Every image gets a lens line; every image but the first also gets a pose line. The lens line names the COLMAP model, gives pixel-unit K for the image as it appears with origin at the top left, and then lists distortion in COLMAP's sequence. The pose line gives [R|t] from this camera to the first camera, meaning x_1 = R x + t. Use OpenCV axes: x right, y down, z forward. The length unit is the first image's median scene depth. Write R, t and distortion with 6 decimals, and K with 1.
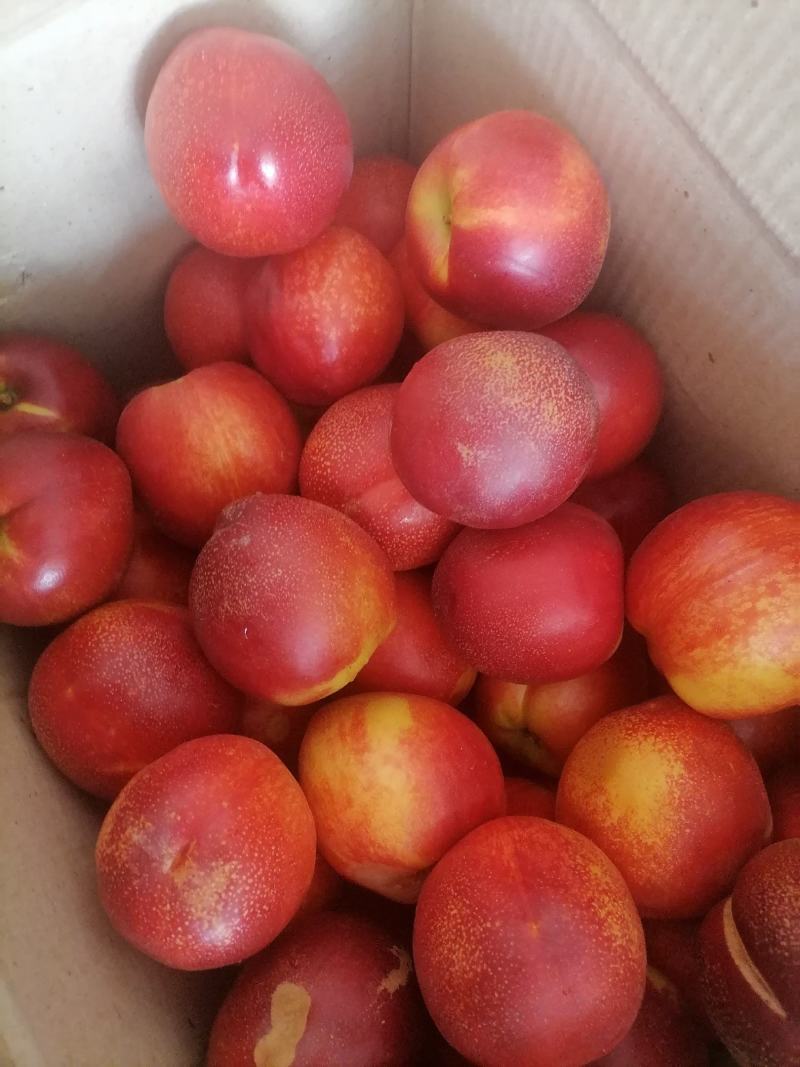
lens RADIAL K [[826.0, 0, 405.3], [0, 826.0, 541.0], [0, 0, 1]] dist [0.011140, -0.008904]
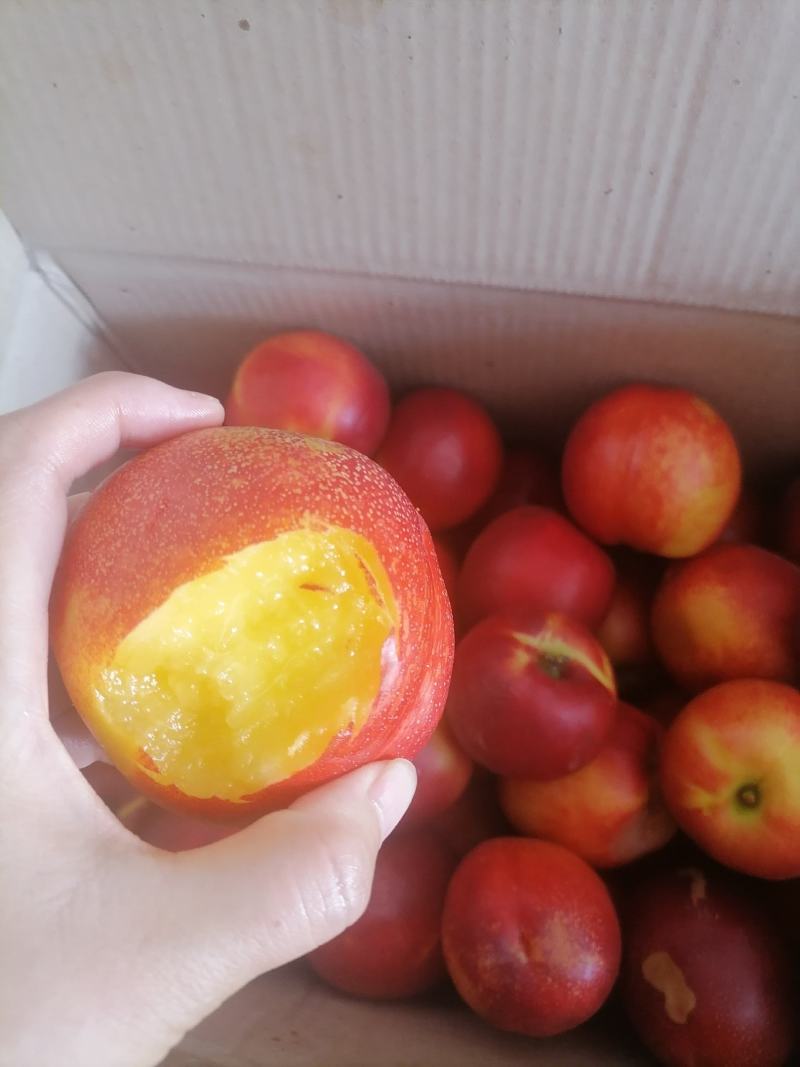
lens RADIAL K [[826.0, 0, 393.0], [0, 826.0, 536.5], [0, 0, 1]] dist [0.011140, -0.008904]
pose [[0.670277, -0.731873, 0.122841, -0.110535], [0.742049, 0.663105, -0.098253, -0.038184], [-0.009548, 0.157012, 0.987551, -0.288864]]
